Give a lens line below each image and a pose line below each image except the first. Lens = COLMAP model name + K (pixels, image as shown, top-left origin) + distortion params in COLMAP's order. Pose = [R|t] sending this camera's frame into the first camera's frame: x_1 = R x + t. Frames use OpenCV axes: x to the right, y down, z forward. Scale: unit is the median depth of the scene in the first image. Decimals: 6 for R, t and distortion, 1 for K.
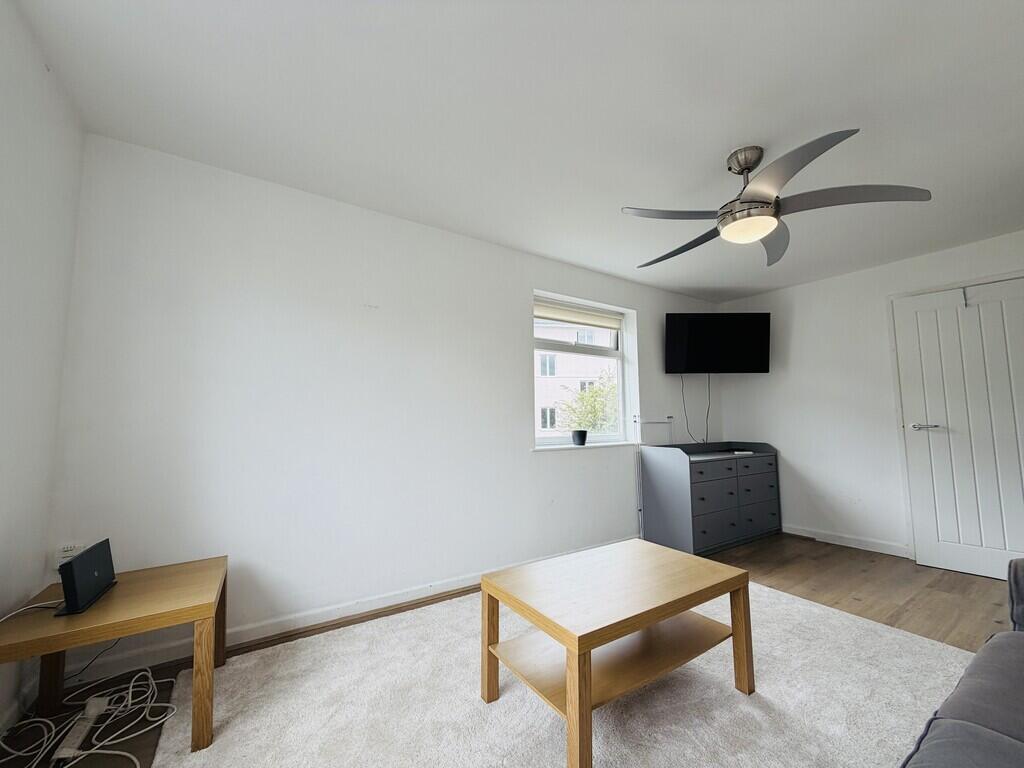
lens RADIAL K [[408.2, 0, 509.7], [0, 408.2, 384.2], [0, 0, 1]] dist [0.000901, 0.000444]
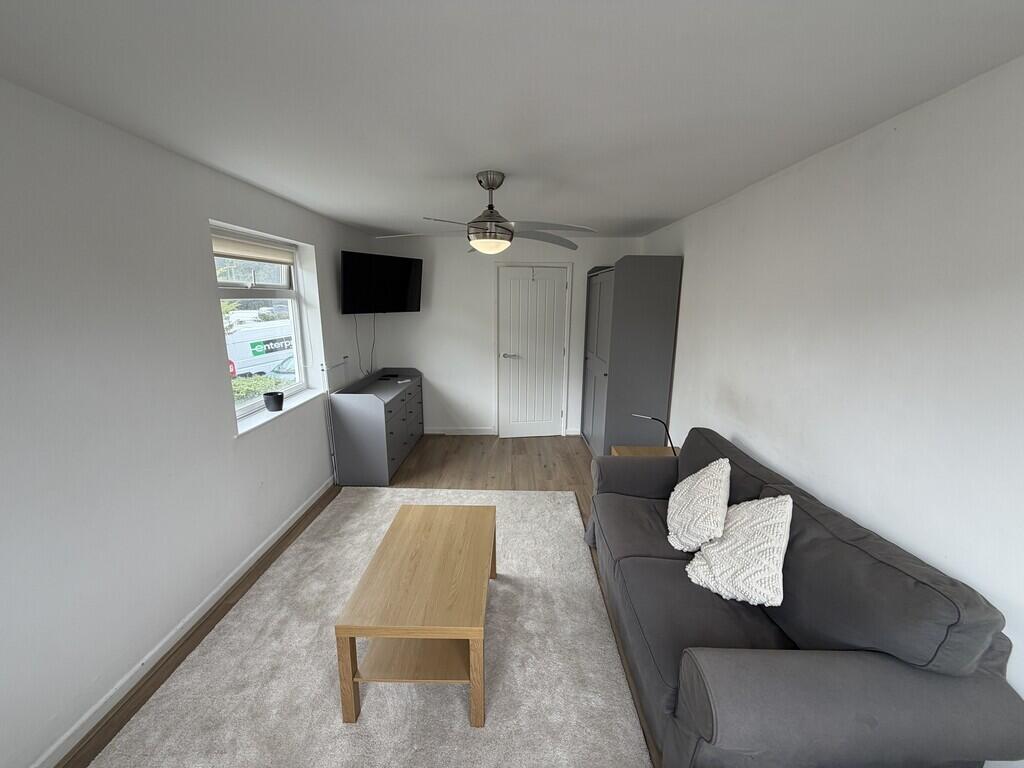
lens RADIAL K [[408.2, 0, 509.7], [0, 408.2, 384.2], [0, 0, 1]] dist [0.000901, 0.000444]
pose [[0.559566, -0.164632, 0.812270, -0.246160], [-0.082191, 0.964218, 0.252050, -0.164179], [-0.824700, -0.207799, 0.526012, 0.131813]]
